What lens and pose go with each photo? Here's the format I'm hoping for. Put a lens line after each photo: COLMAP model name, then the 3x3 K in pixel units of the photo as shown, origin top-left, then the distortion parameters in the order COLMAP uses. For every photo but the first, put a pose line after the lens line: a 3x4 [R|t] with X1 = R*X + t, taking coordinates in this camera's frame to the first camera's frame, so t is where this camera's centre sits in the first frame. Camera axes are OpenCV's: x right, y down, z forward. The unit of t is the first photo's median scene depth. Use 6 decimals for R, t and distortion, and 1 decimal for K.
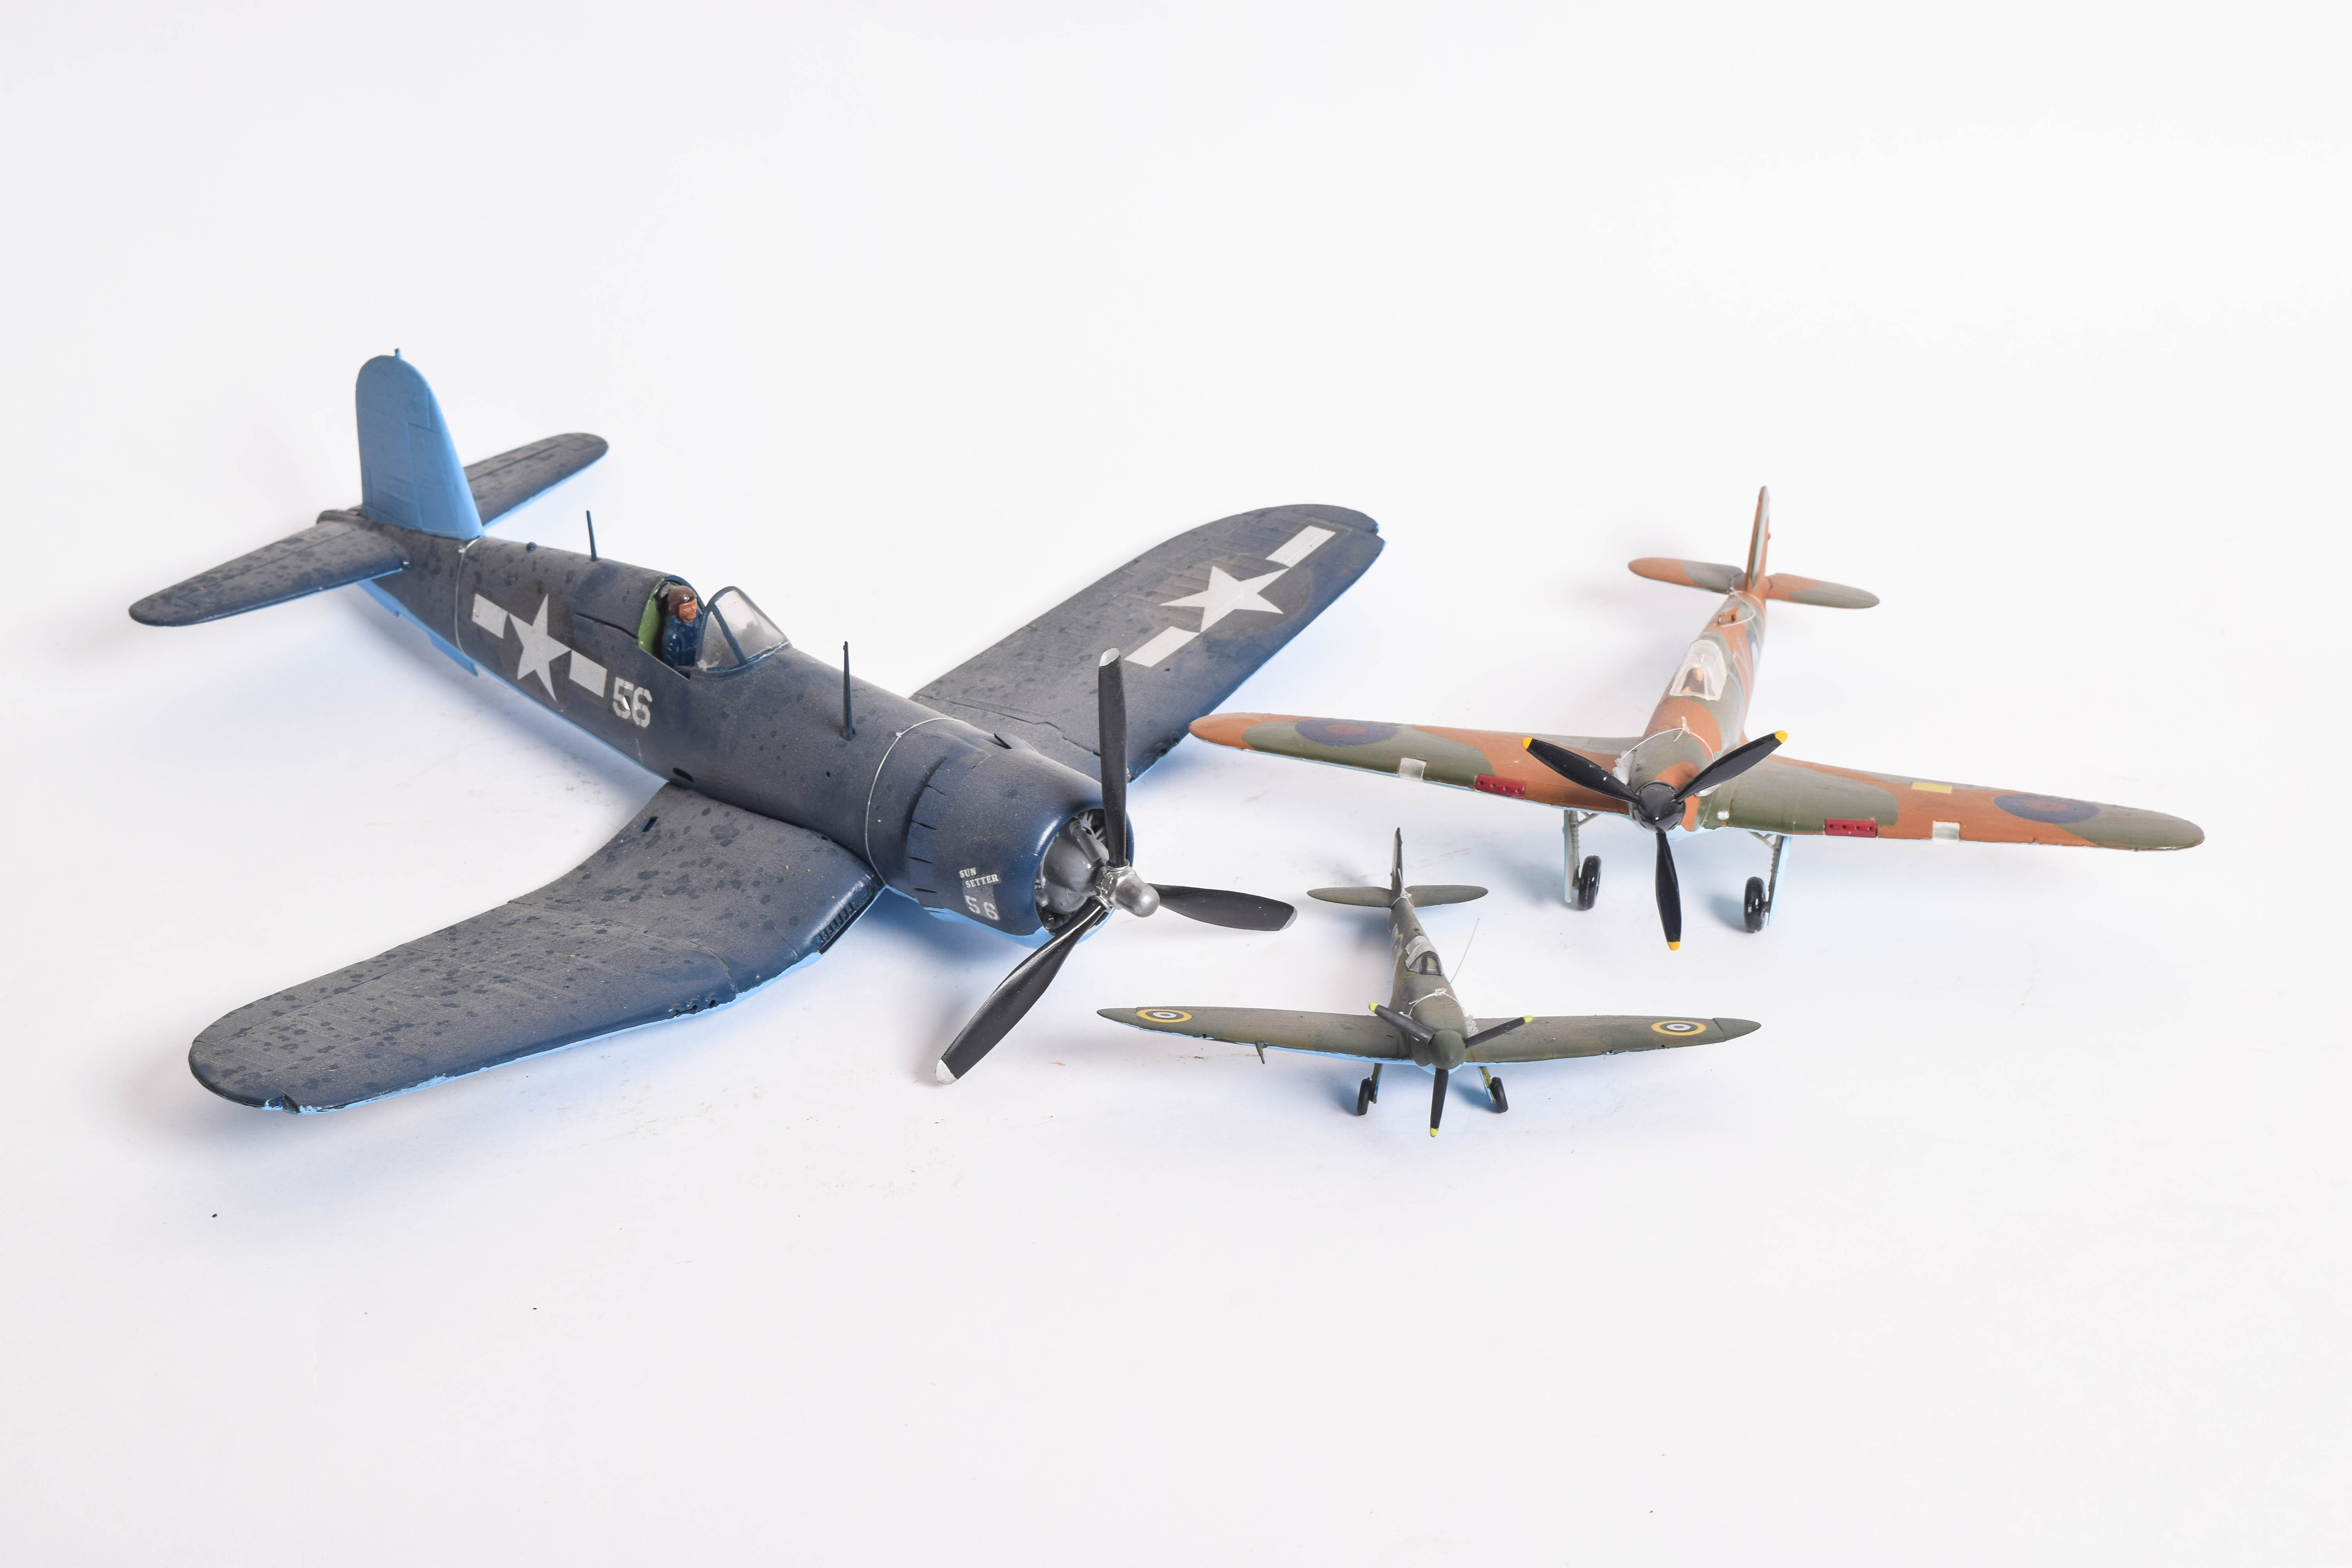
lens RADIAL K [[4222.6, 0, 1175.5], [0, 4222.6, 770.9], [0, 0, 1]] dist [-0.085965, 0.000000]
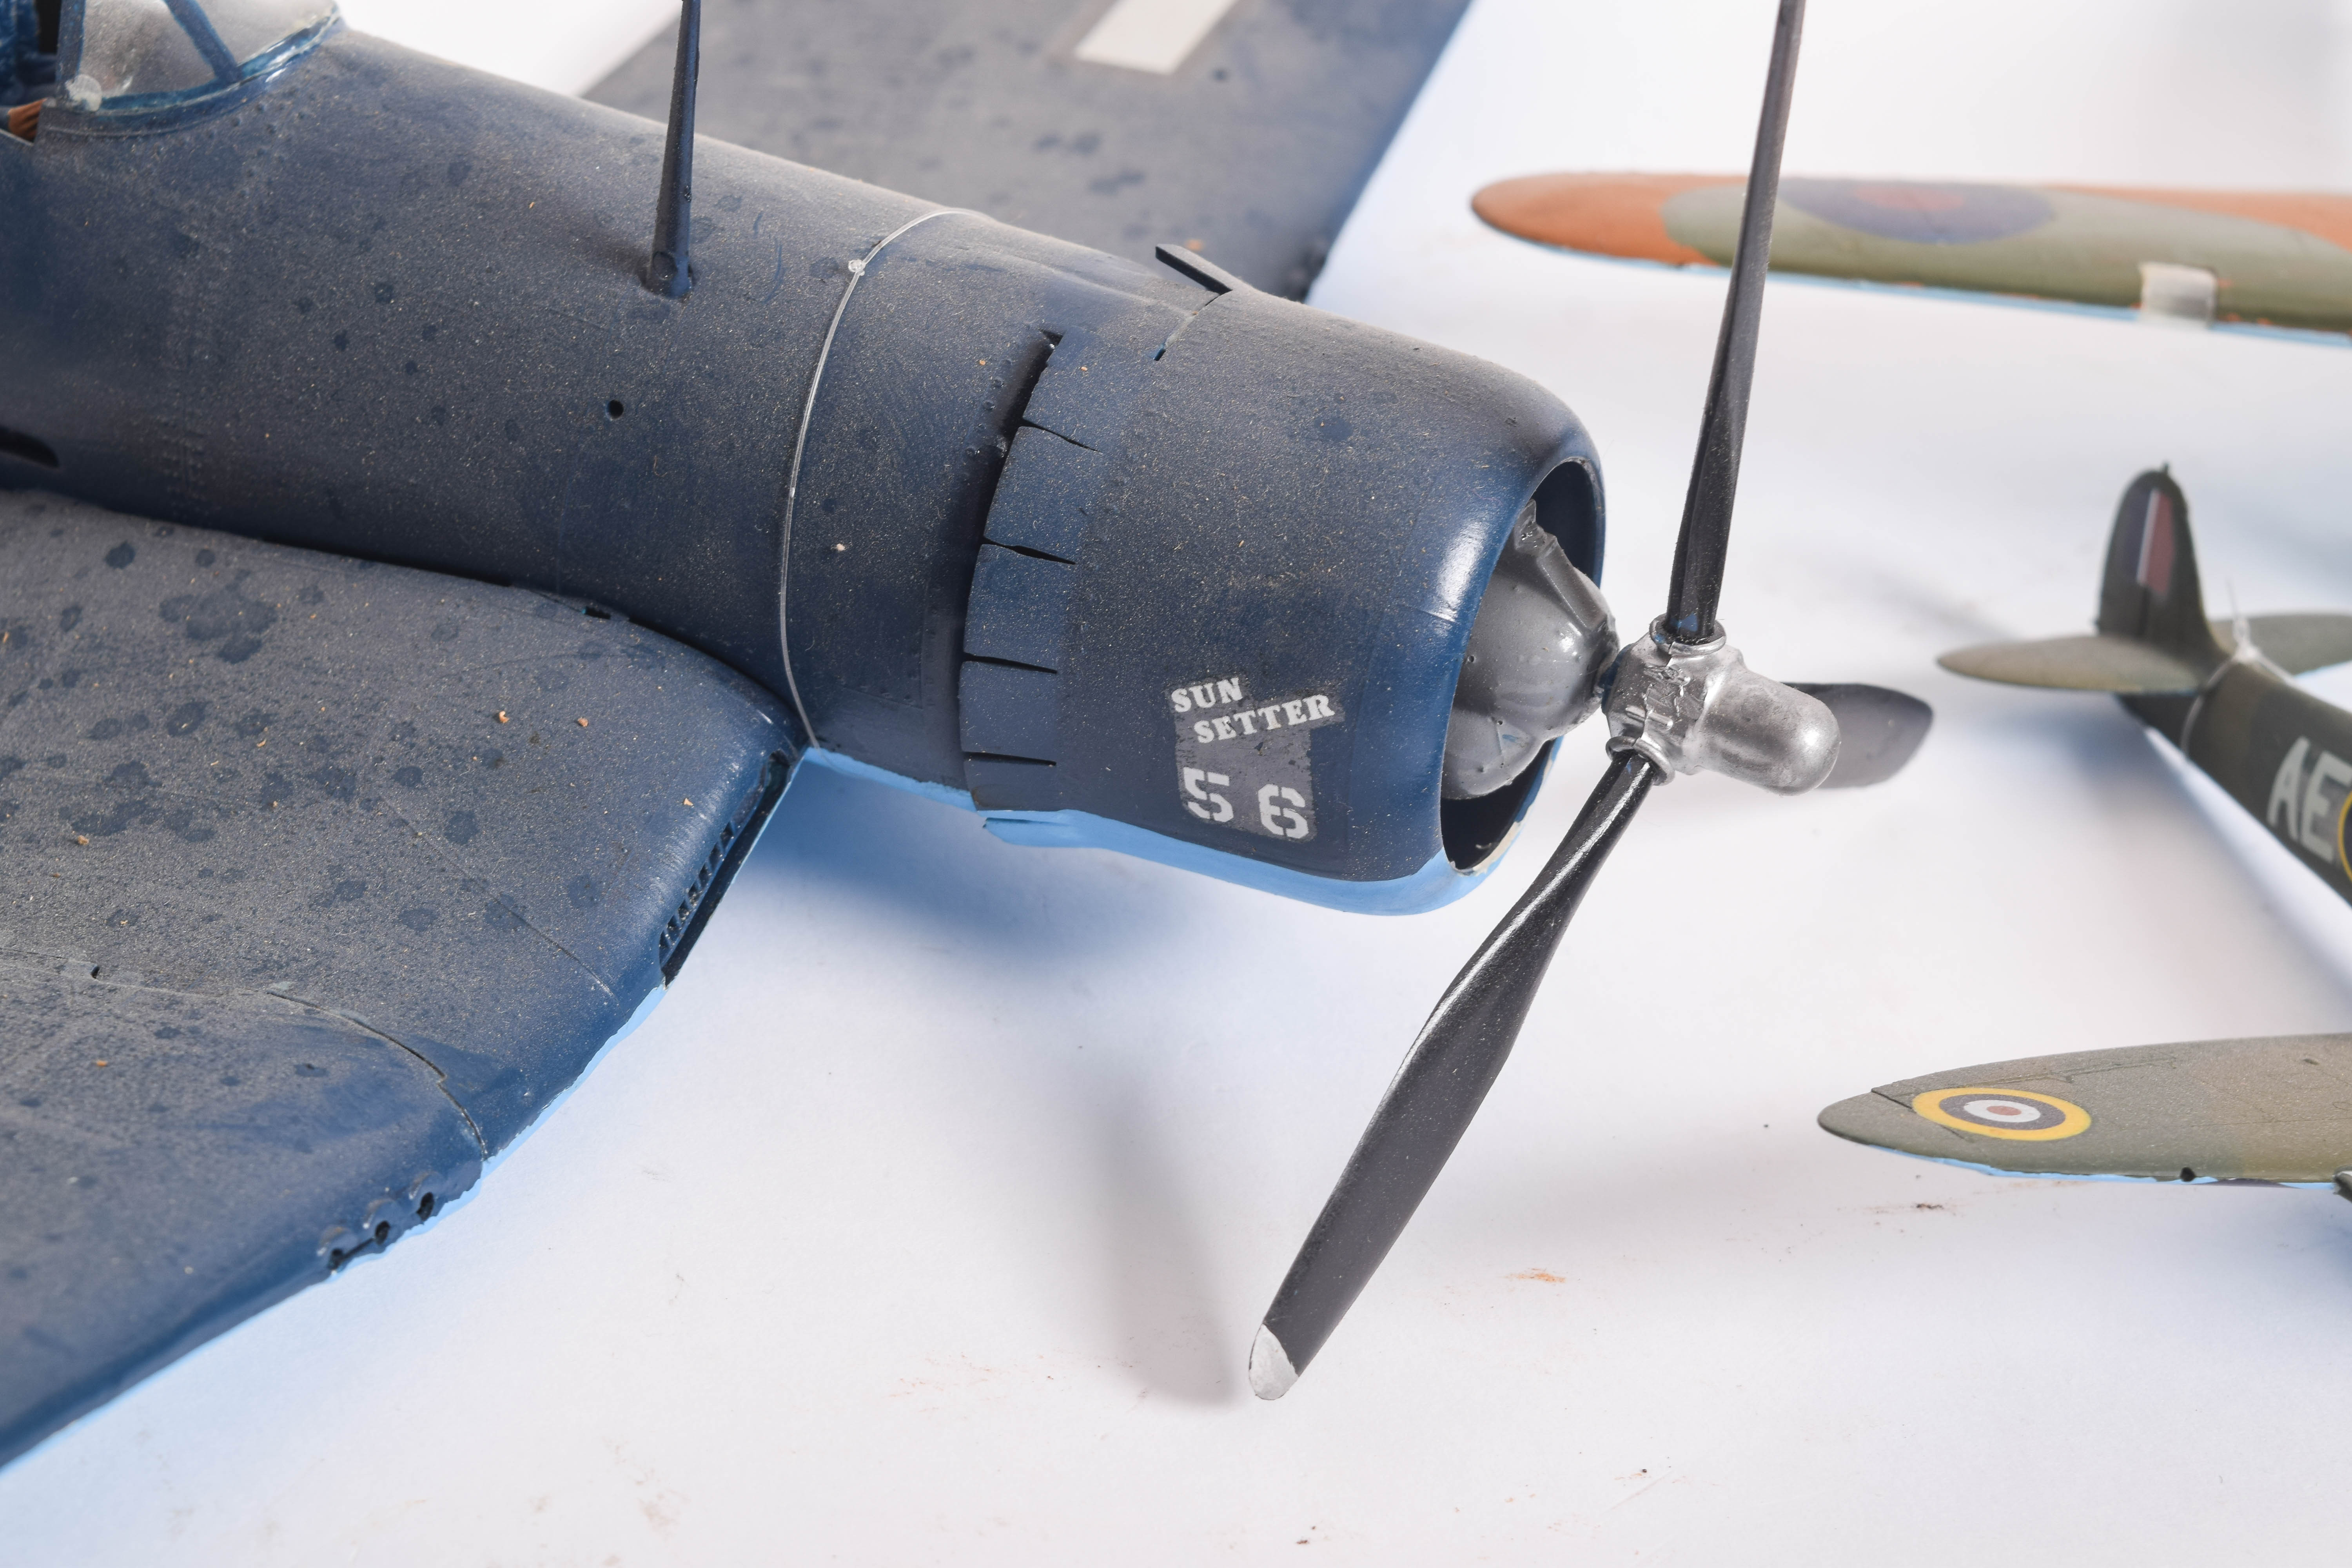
lens RADIAL K [[5310.6, 0, 1185.0], [0, 5310.6, 783.7], [0, 0, 1]] dist [-0.051660, 0.000000]
pose [[0.943087, -0.083876, 0.321795, -0.166737], [0.059145, 0.994547, 0.085894, -0.002761], [-0.327245, -0.061973, 0.942905, 0.599154]]
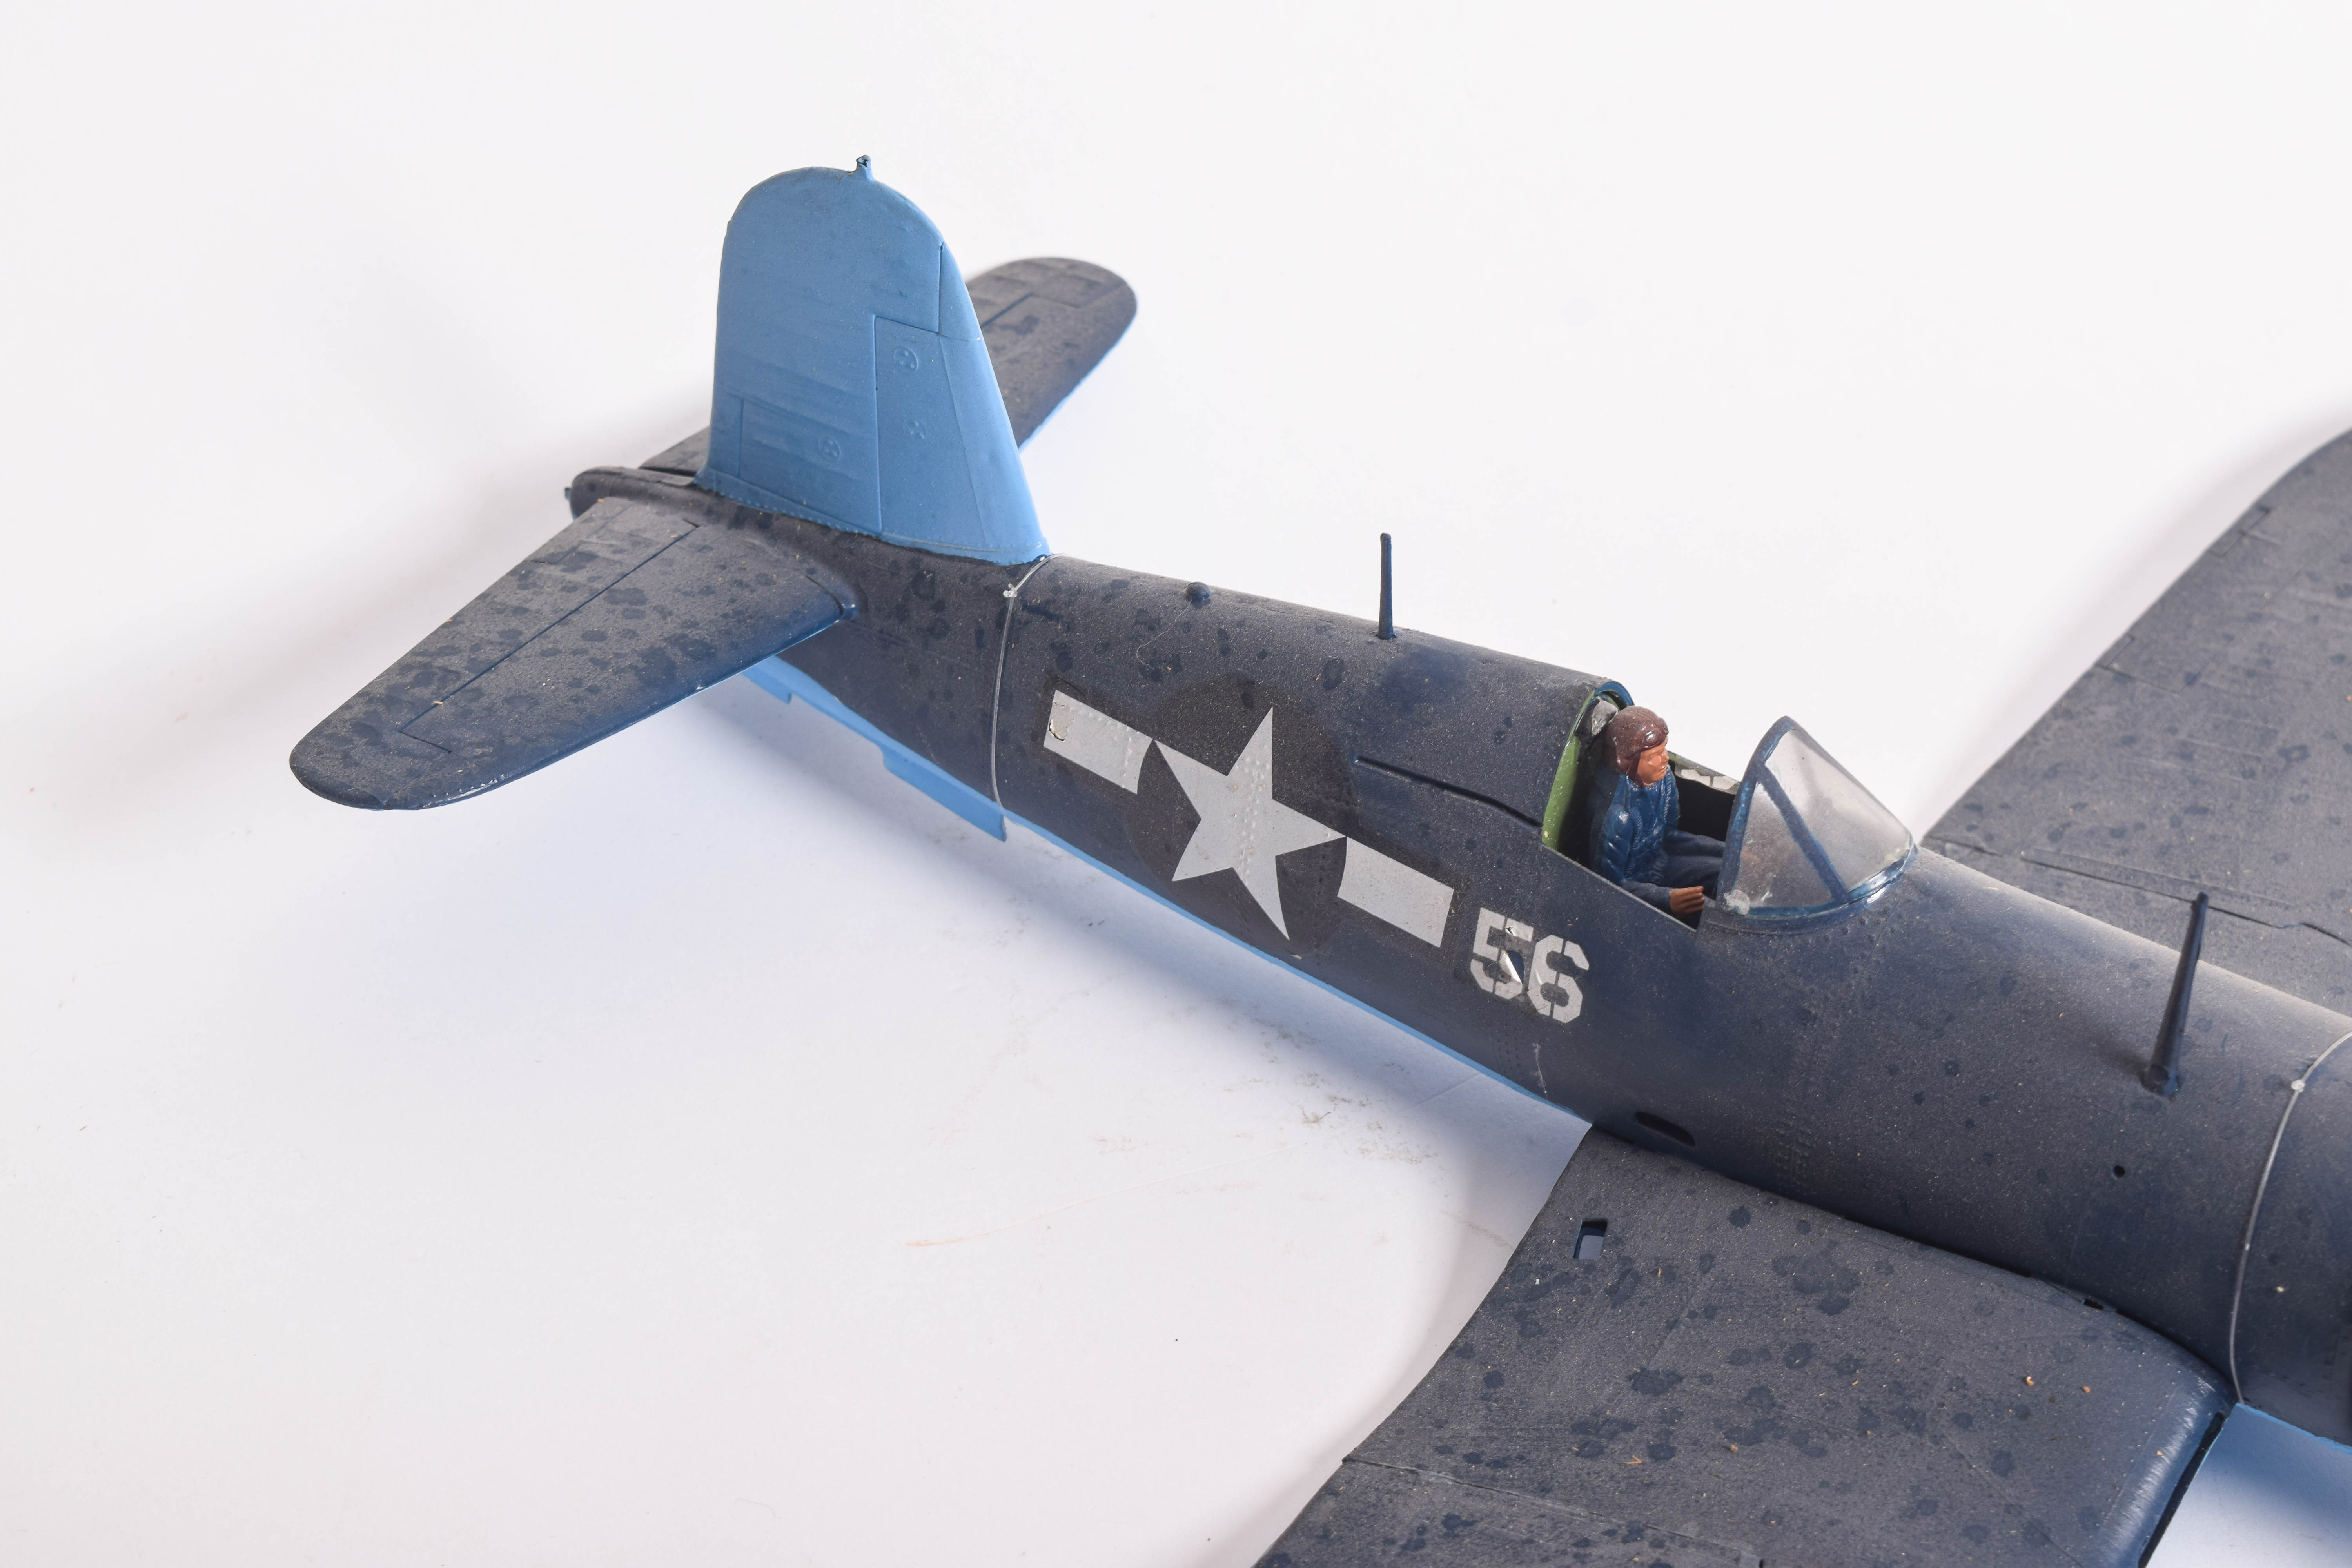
lens RADIAL K [[5310.6, 0, 1181.0], [0, 5310.6, 796.5], [0, 0, 1]] dist [-0.051660, 0.000000]
pose [[0.986572, -0.049897, 0.155517, -0.258430], [0.030754, 0.991911, 0.123151, -0.107682], [-0.160404, -0.116715, 0.980127, 0.459708]]
